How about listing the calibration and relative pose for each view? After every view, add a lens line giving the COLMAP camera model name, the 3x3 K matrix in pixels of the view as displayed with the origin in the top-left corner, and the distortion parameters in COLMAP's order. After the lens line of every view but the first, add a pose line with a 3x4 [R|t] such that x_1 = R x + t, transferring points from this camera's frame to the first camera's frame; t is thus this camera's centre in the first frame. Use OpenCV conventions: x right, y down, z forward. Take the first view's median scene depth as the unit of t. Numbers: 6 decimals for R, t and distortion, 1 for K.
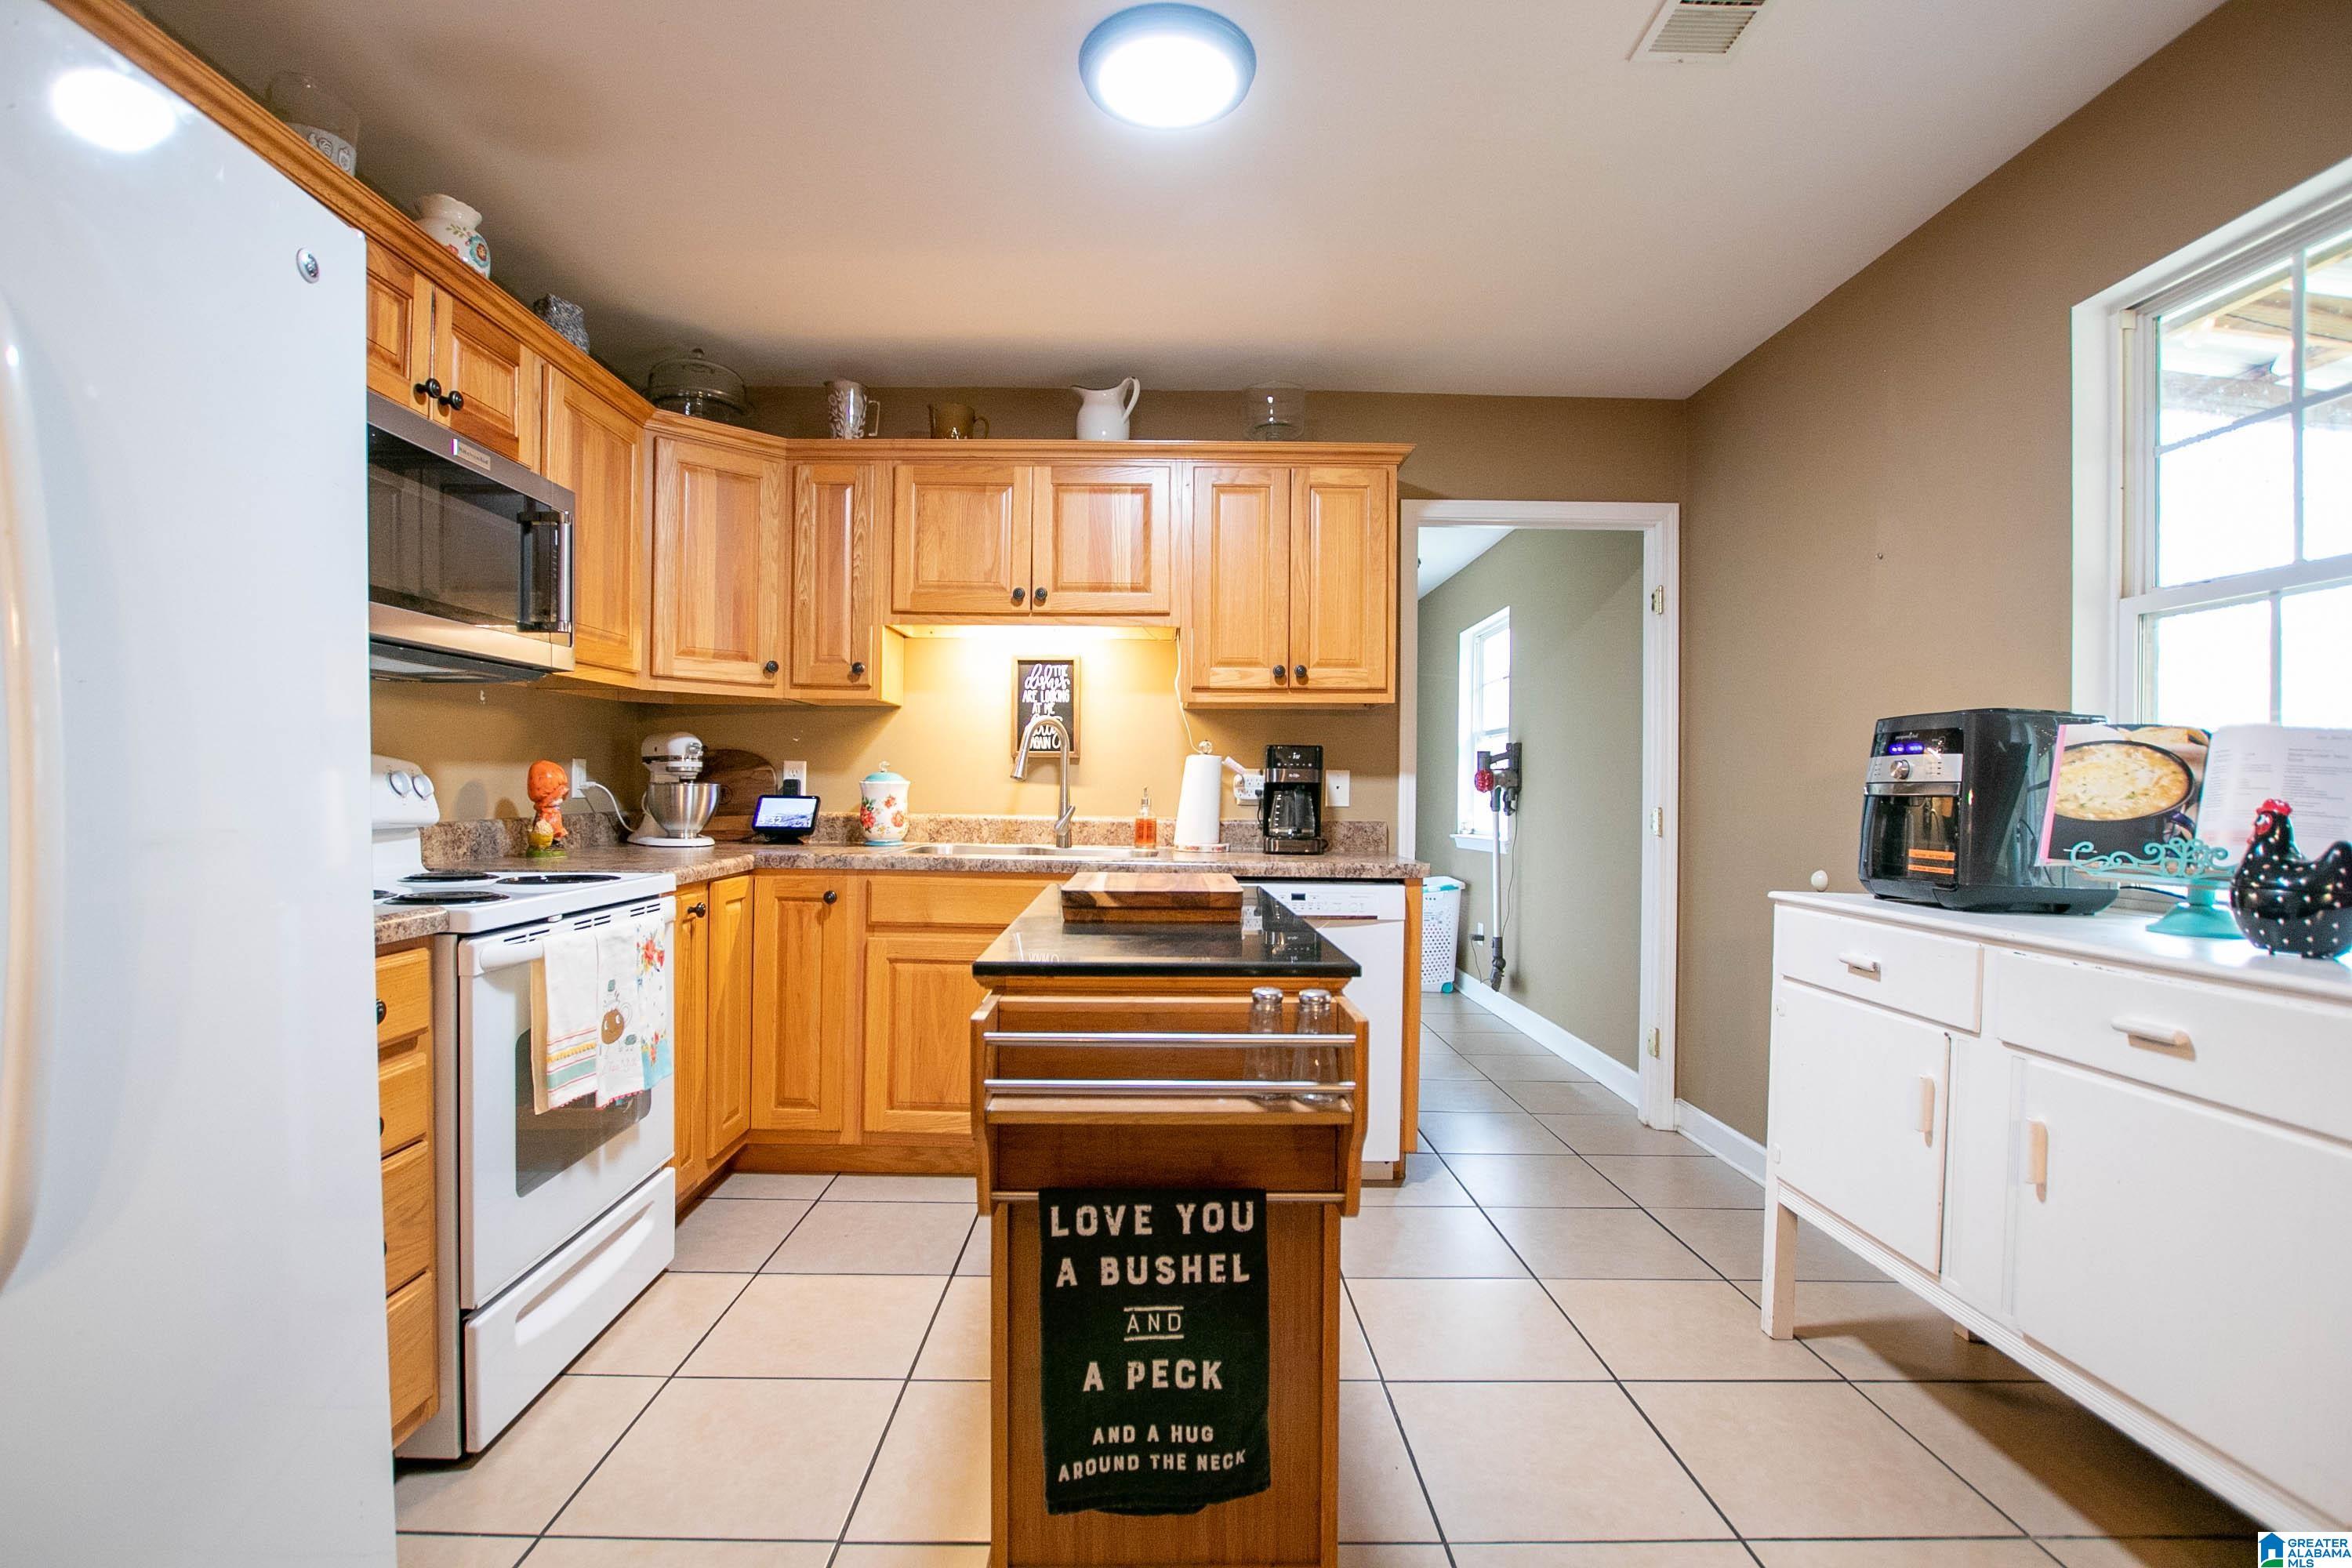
lens RADIAL K [[1094.8, 0, 1163.6], [0, 1094.8, 790.9], [0, 0, 1]] dist [-0.028644, 0.006129]
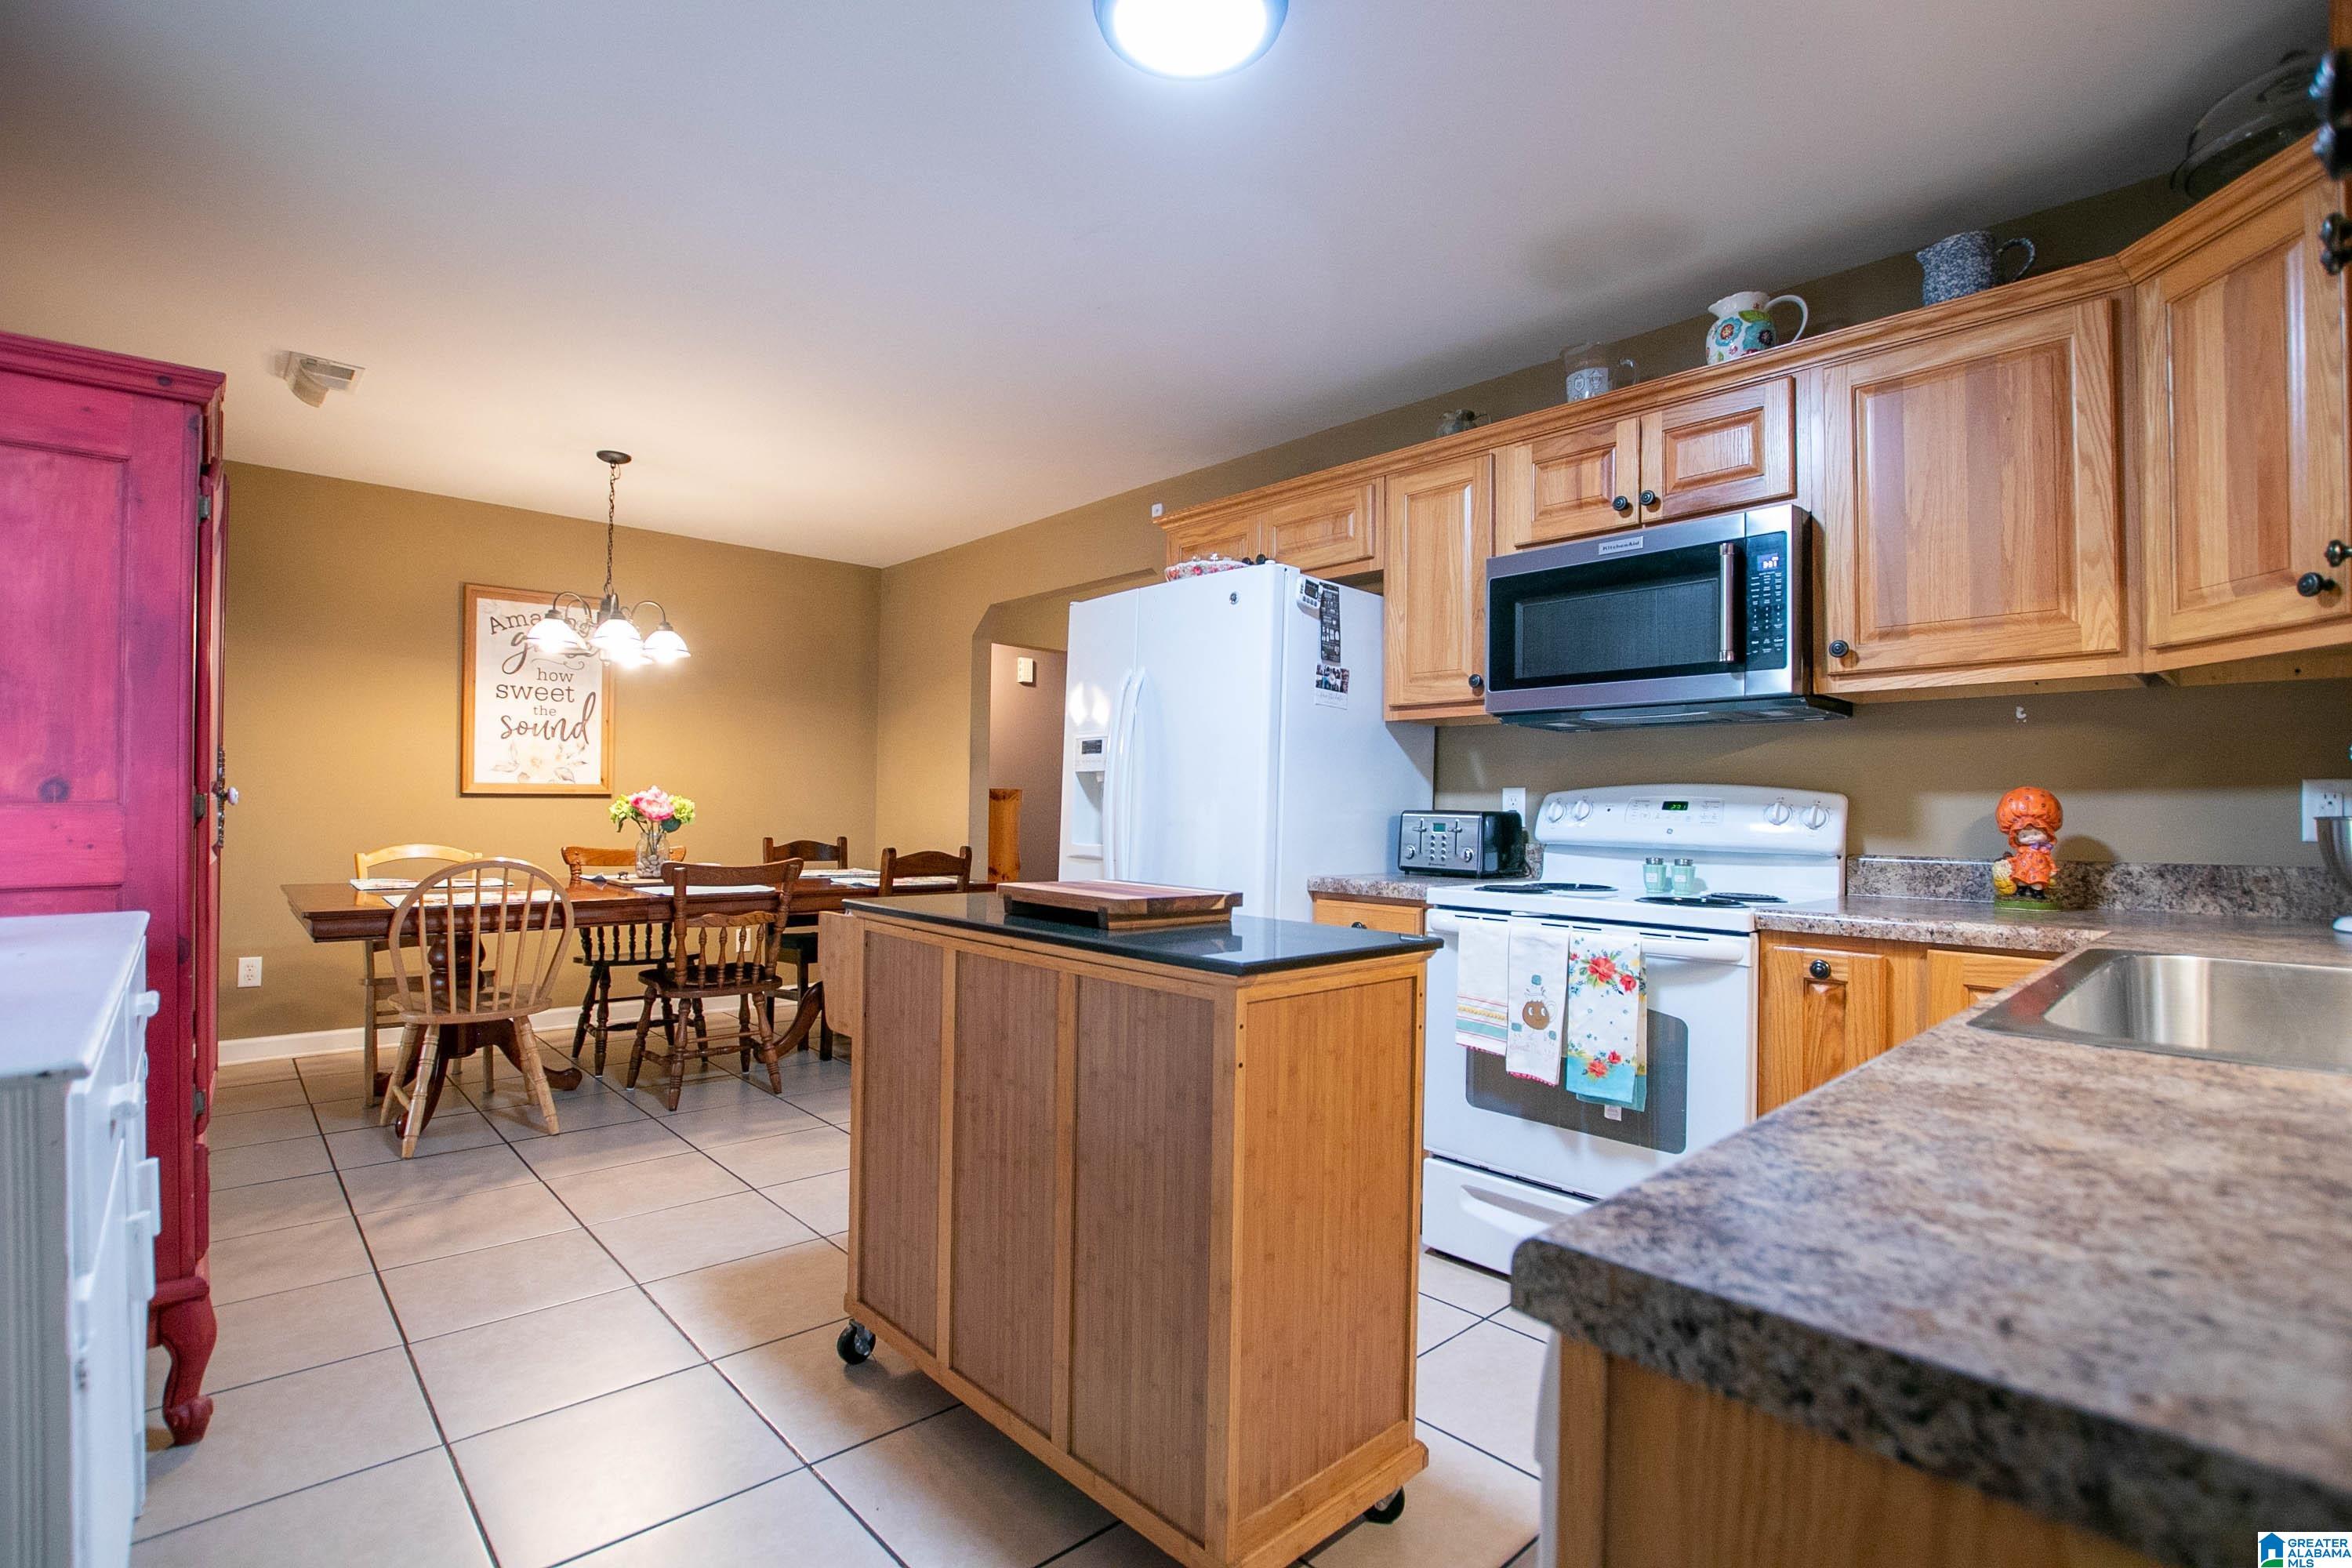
lens RADIAL K [[1094.8, 0, 1163.6], [0, 1094.8, 790.9], [0, 0, 1]] dist [-0.028644, 0.006129]
pose [[-0.740374, -0.030696, -0.671494, 0.426212], [-0.024048, 0.999527, -0.019177, 0.005394], [0.671765, 0.001950, -0.740762, 1.161764]]
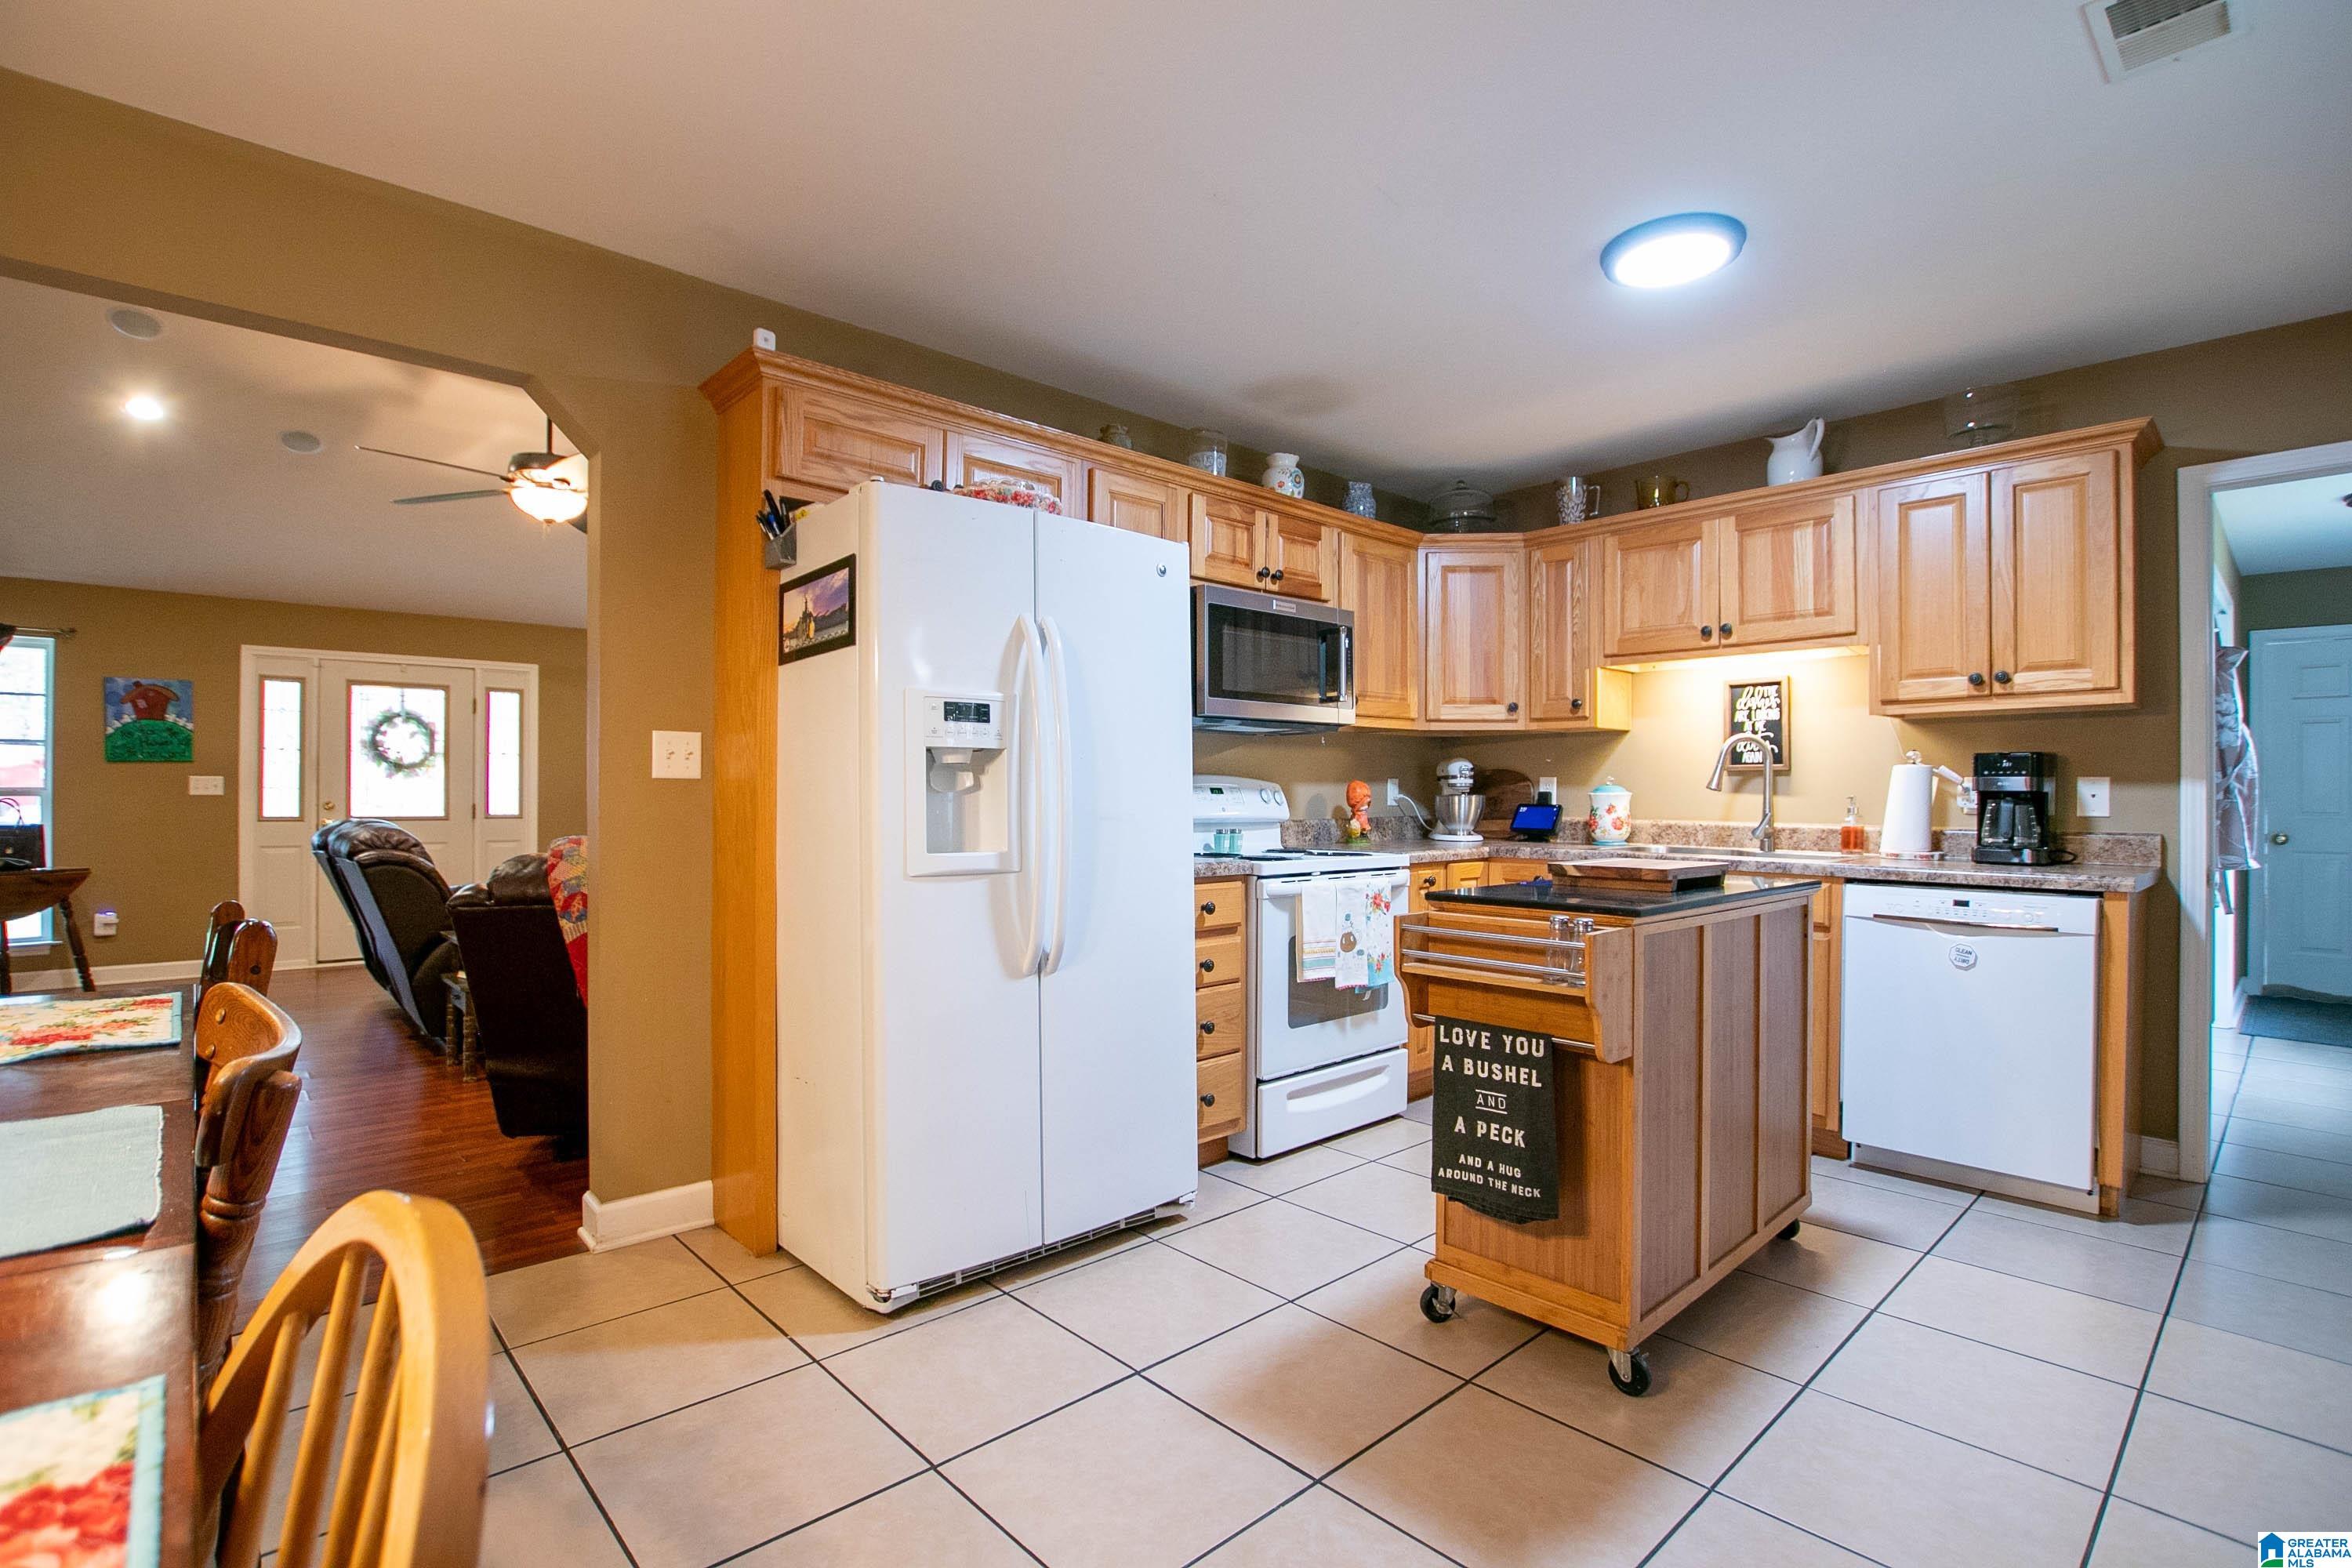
lens RADIAL K [[1094.8, 0, 1163.6], [0, 1094.8, 790.9], [0, 0, 1]] dist [-0.028644, 0.006129]
pose [[0.669688, -0.008447, -0.742595, 0.392890], [-0.000937, 0.999925, -0.012220, 0.005651], [0.742642, 0.008879, 0.669629, -0.235244]]
